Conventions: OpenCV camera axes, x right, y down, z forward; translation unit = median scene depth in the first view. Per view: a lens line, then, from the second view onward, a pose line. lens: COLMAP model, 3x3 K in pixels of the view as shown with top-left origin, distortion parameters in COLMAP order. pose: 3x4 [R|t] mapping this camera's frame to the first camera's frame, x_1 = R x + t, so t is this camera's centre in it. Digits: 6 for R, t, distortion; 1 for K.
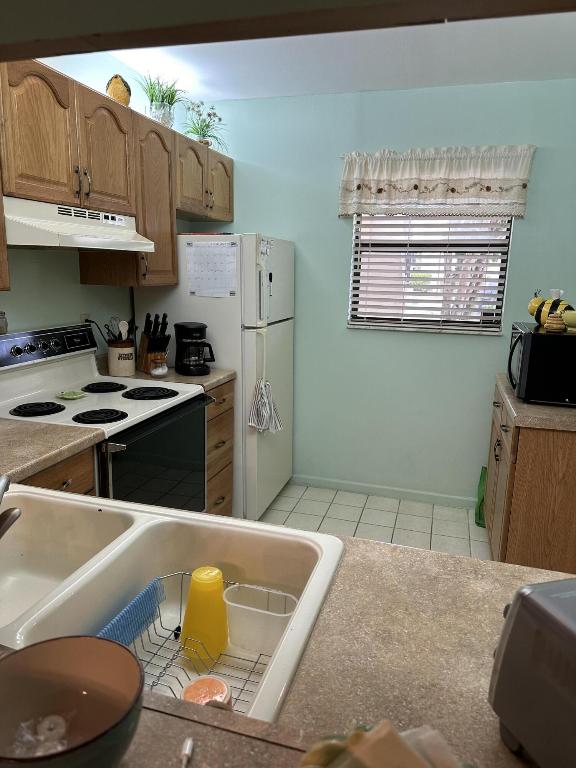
lens RADIAL K [[531.2, 0, 288.0], [0, 531.2, 384.0], [0, 0, 1]] dist [0.040995, -0.066342]
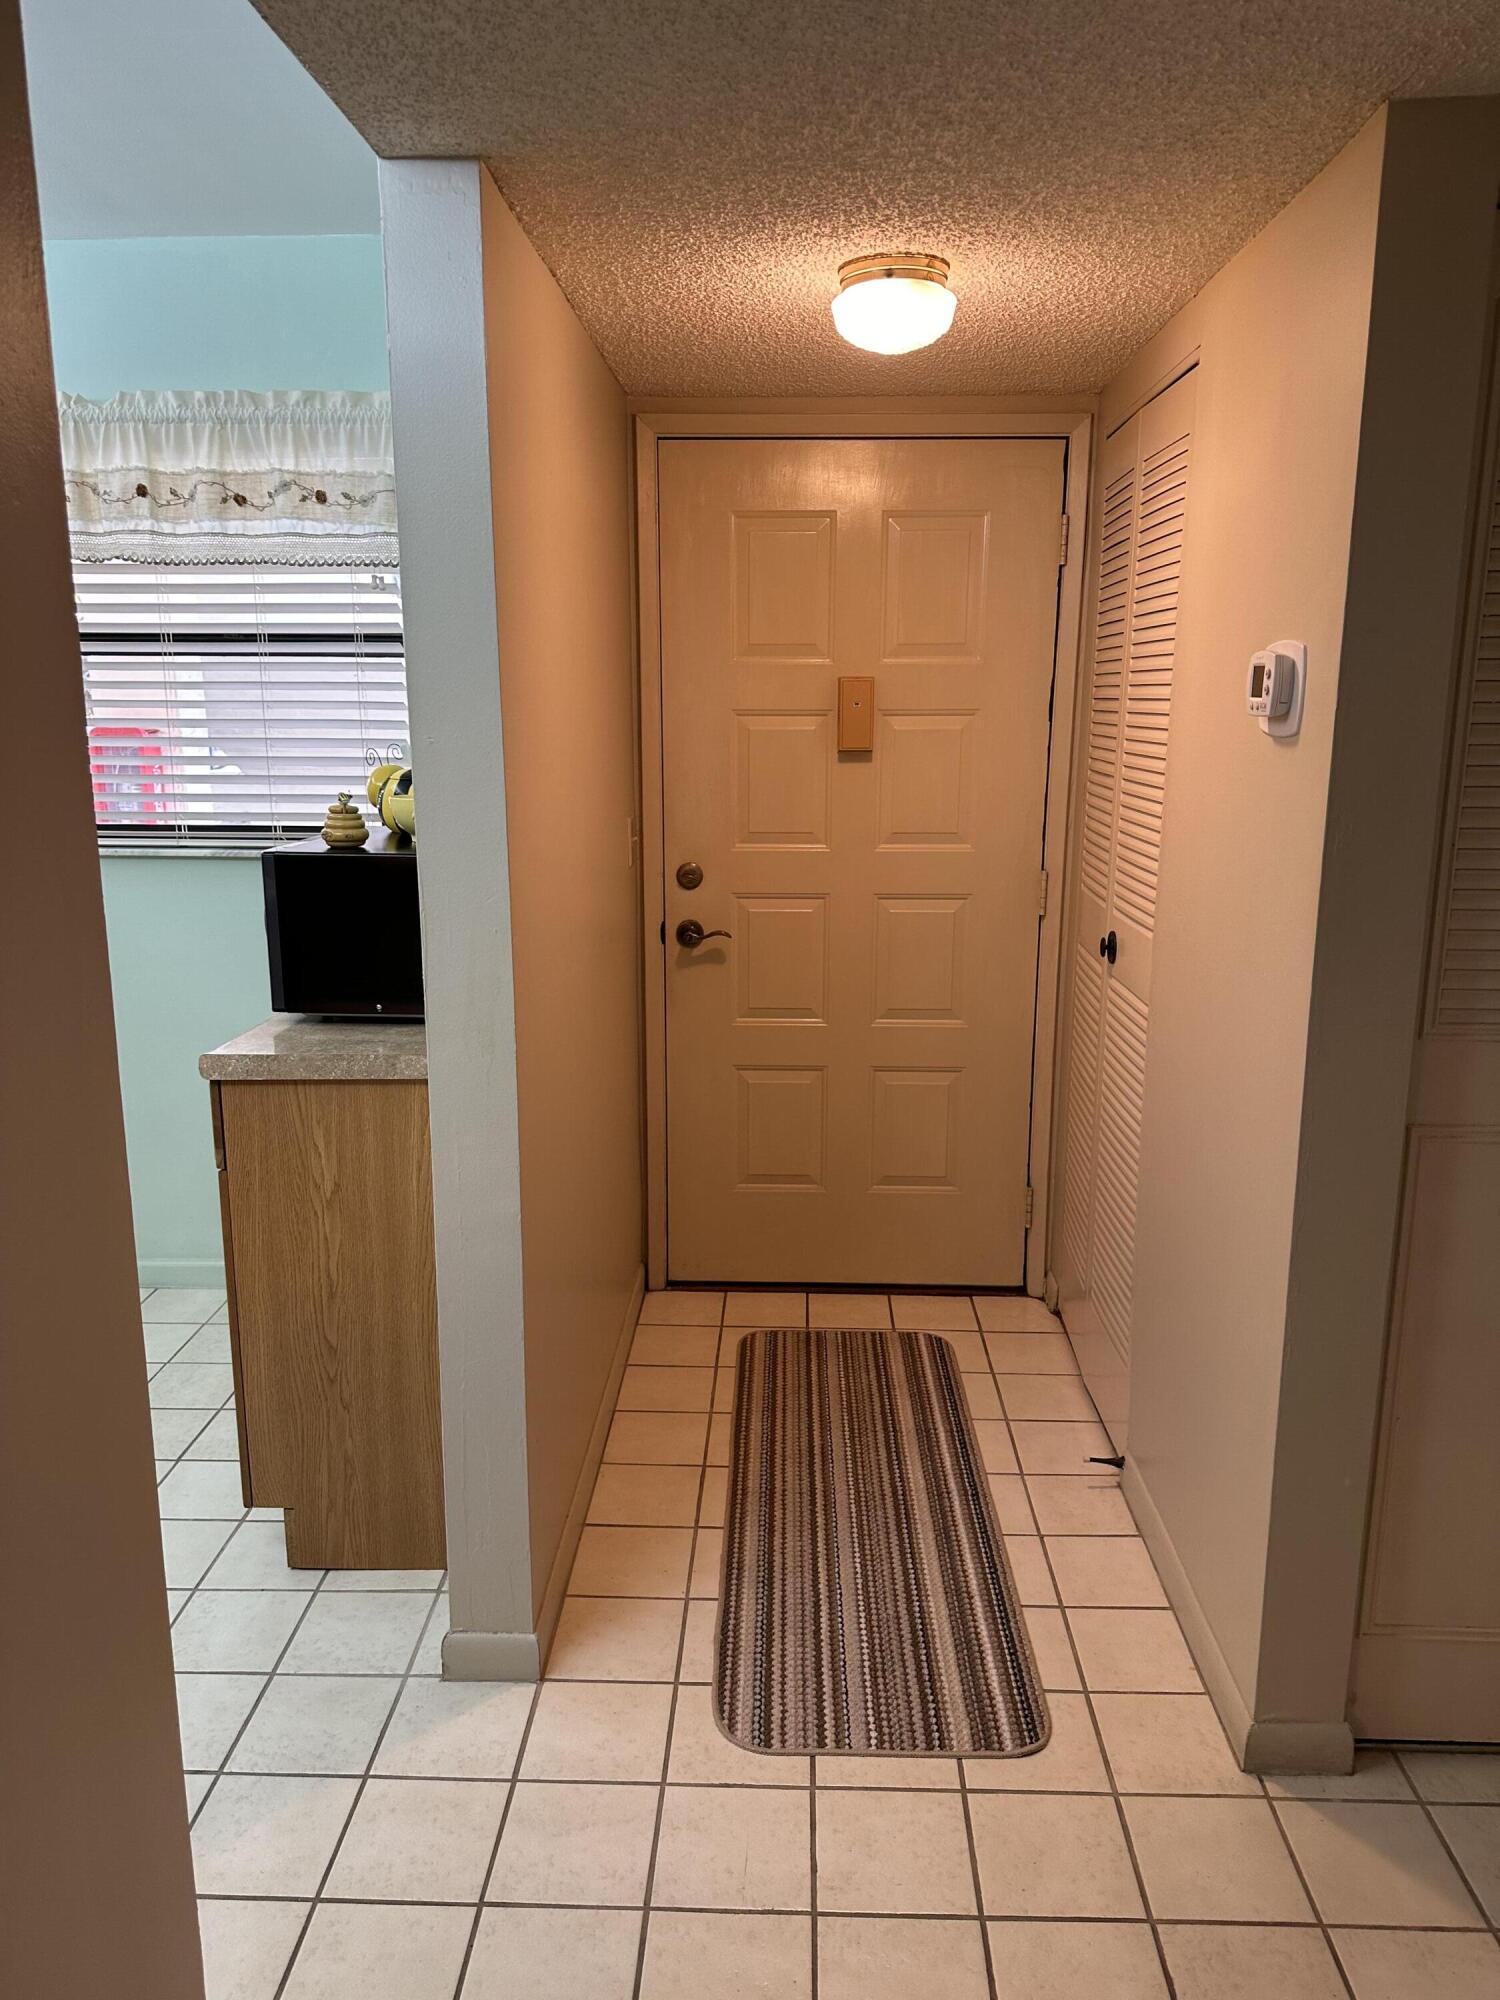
lens RADIAL K [[1383.4, 0, 750.0], [0, 1383.4, 1000.0], [0, 0, 1]] dist [0.040995, -0.066342]
pose [[0.965194, -0.077821, 0.249688, 0.420532], [0.076804, 0.996950, 0.013827, 0.025674], [-0.250003, 0.005831, 0.968228, -0.104996]]
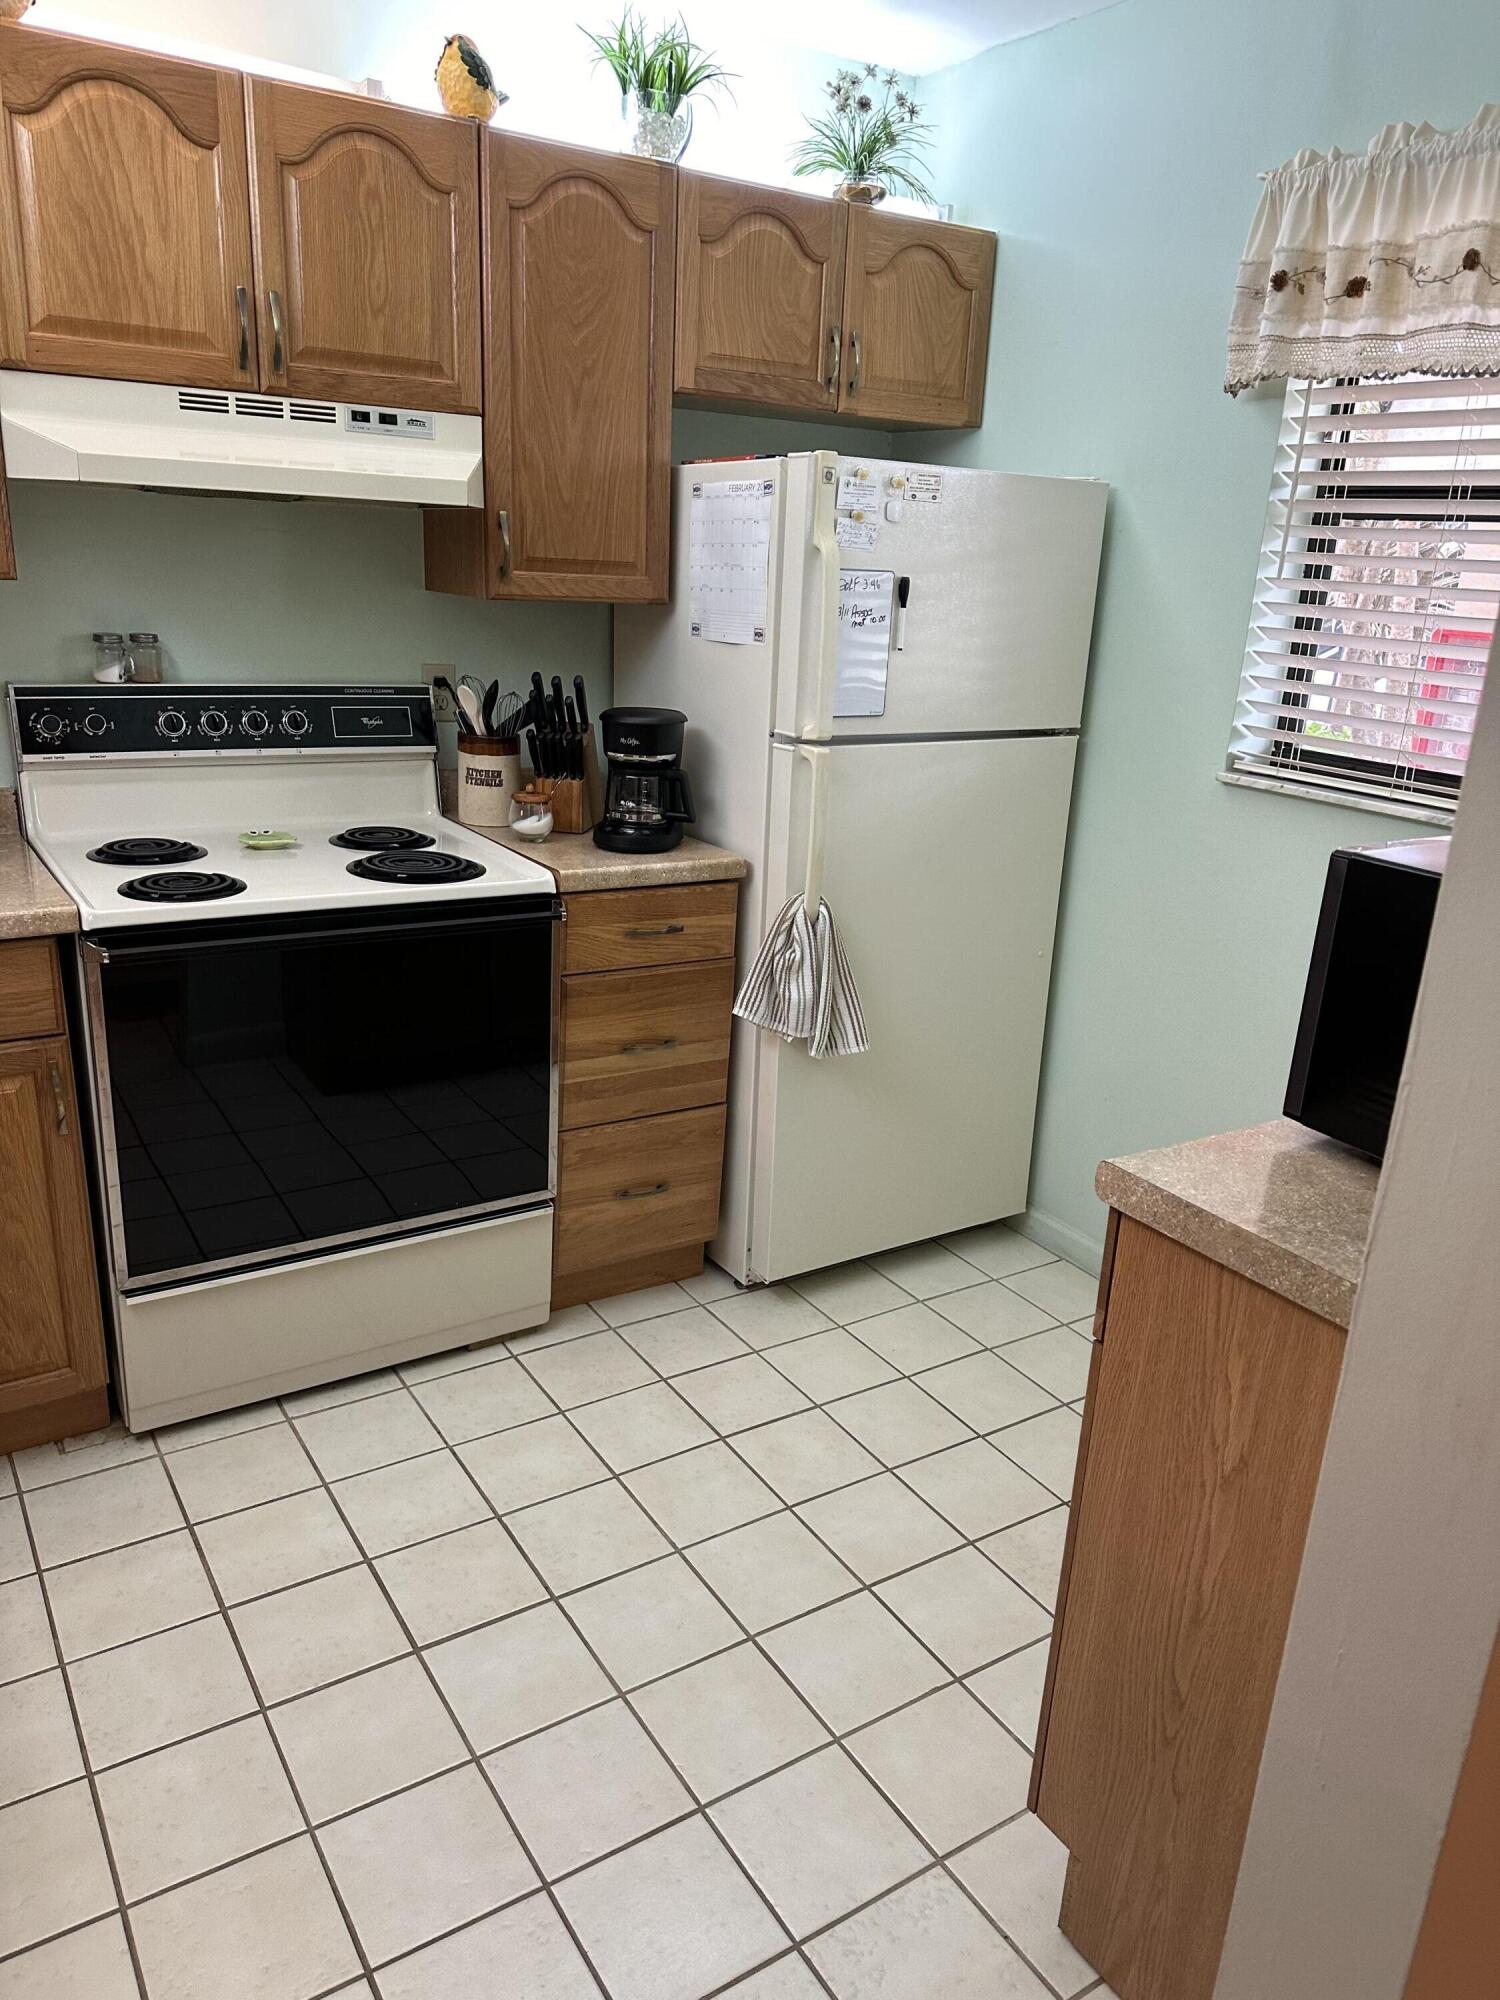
lens RADIAL K [[1413.9, 0, 750.0], [0, 1413.9, 1000.0], [0, 0, 1]] dist [0.027600, -0.029909]
pose [[0.762802, 0.211199, -0.611170, 0.510020], [-0.170540, 0.977402, 0.124905, -0.051305], [0.623738, 0.008952, 0.781582, 0.275240]]
